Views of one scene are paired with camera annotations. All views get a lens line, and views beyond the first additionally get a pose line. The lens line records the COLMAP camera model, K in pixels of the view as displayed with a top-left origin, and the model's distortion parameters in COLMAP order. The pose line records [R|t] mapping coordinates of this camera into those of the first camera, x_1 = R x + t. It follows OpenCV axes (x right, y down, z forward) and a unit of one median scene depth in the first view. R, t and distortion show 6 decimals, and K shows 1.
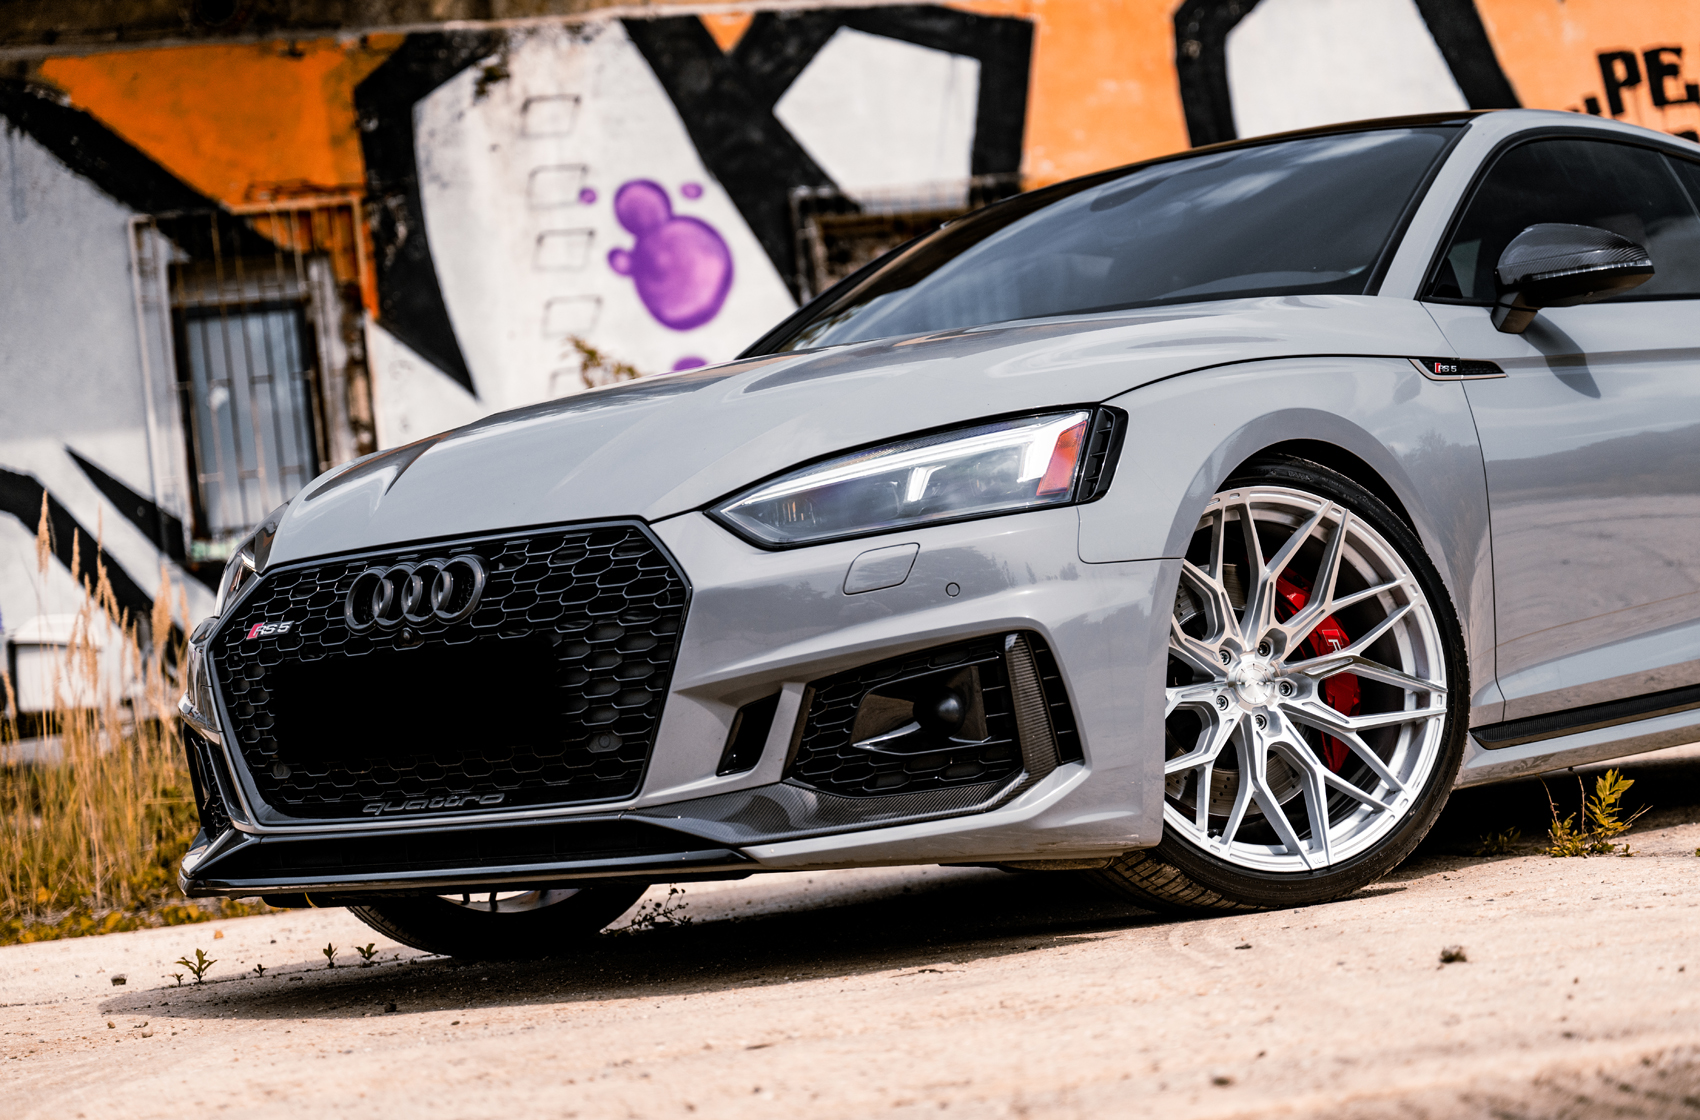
lens RADIAL K [[3509.3, 0, 857.3], [0, 3509.3, 556.6], [0, 0, 1]] dist [0.007917, 0.000000]
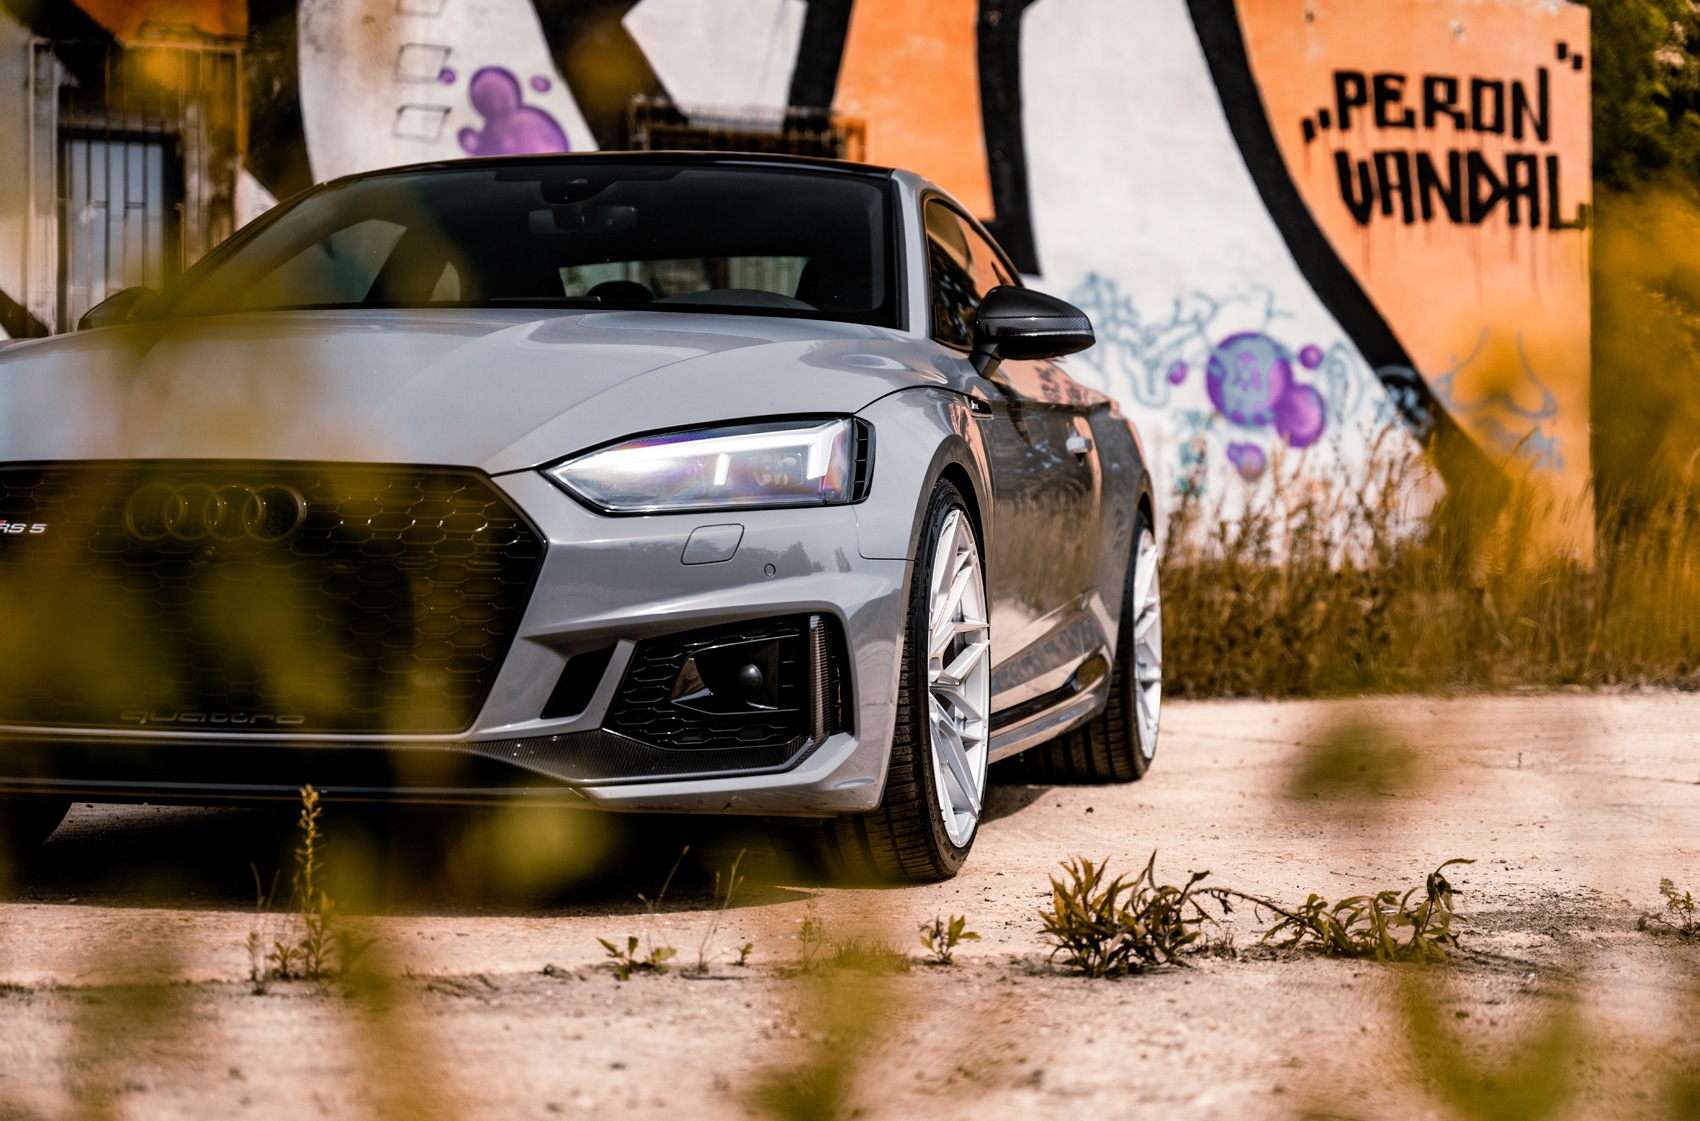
lens RADIAL K [[3509.3, 0, 880.3], [0, 3509.3, 567.8], [0, 0, 1]] dist [0.007917, 0.000000]
pose [[0.979493, 0.119574, 0.162162, -0.105343], [-0.126061, 0.991560, 0.030287, -0.001261], [-0.157171, -0.050108, 0.986299, -0.106147]]
